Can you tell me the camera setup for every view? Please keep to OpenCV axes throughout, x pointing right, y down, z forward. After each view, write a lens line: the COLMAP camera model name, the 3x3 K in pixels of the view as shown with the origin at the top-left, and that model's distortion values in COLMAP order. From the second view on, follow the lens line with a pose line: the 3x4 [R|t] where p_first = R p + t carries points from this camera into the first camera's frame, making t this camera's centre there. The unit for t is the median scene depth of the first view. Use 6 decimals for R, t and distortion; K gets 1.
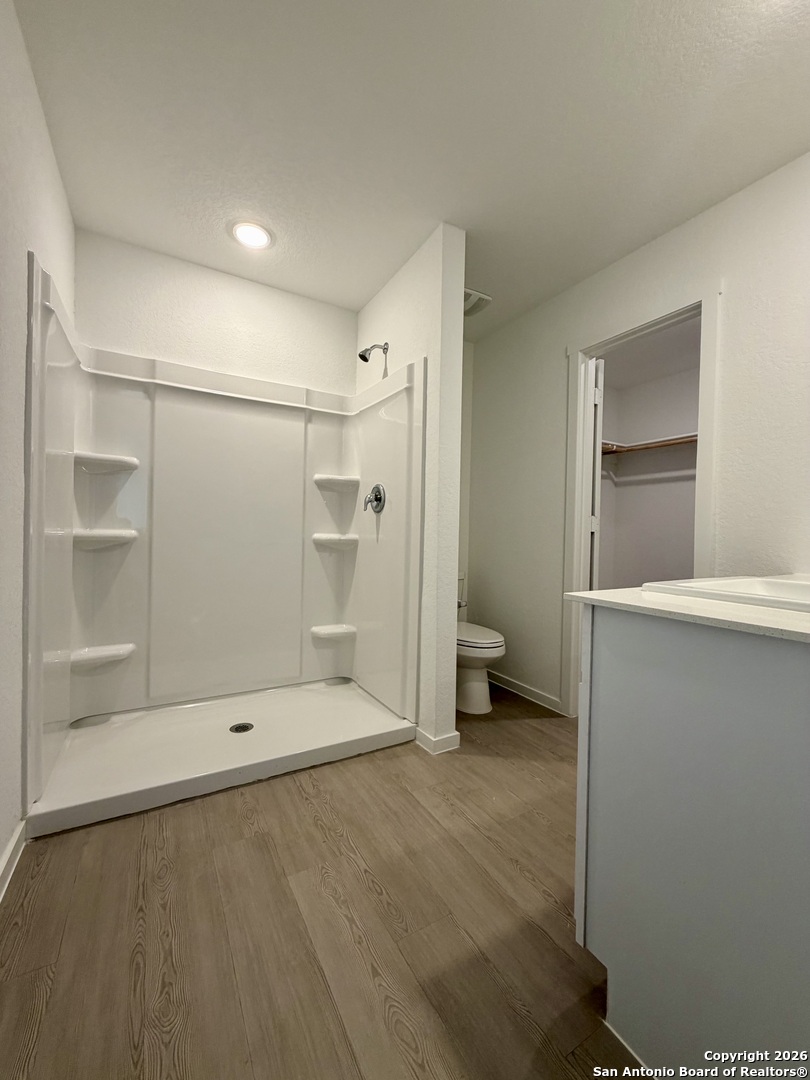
lens RADIAL K [[432.1, 0, 407.5], [0, 432.1, 540.4], [0, 0, 1]] dist [-0.002293, 0.000618]
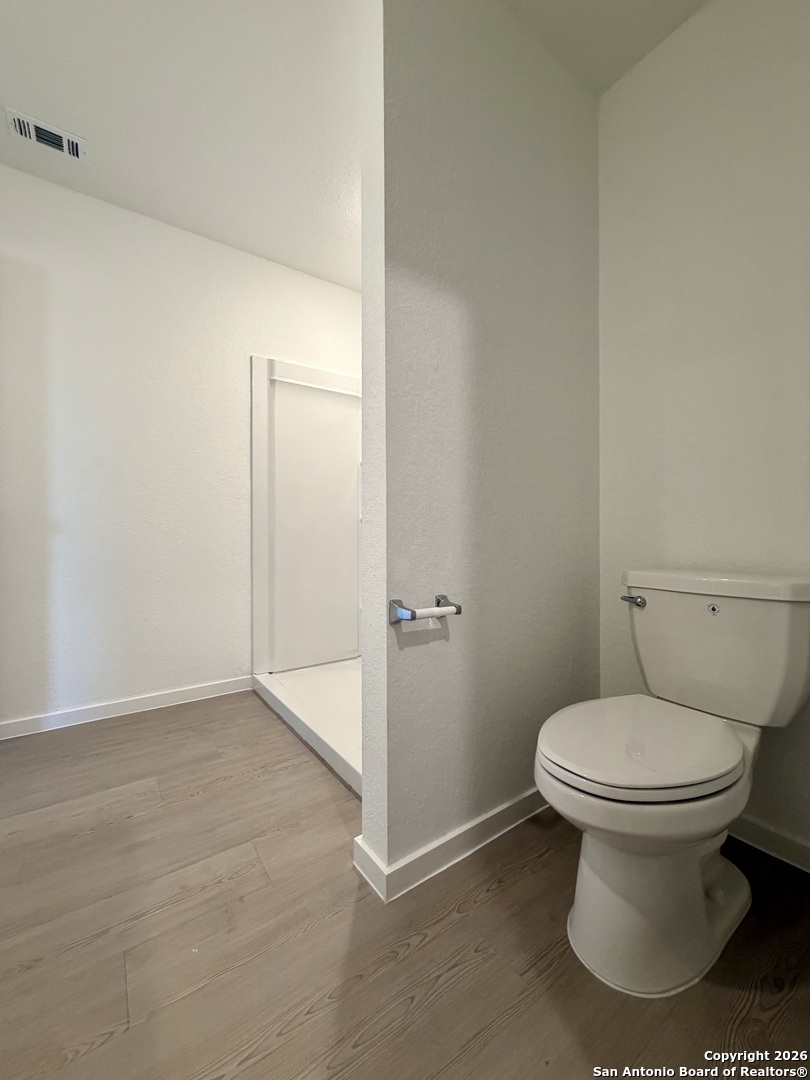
lens RADIAL K [[432.1, 0, 405.8], [0, 432.1, 536.8], [0, 0, 1]] dist [-0.002293, 0.000618]
pose [[0.081805, -0.020336, -0.996441, 0.636627], [-0.010713, 0.999716, -0.021282, 0.075630], [0.996591, 0.012416, 0.081564, 1.005679]]
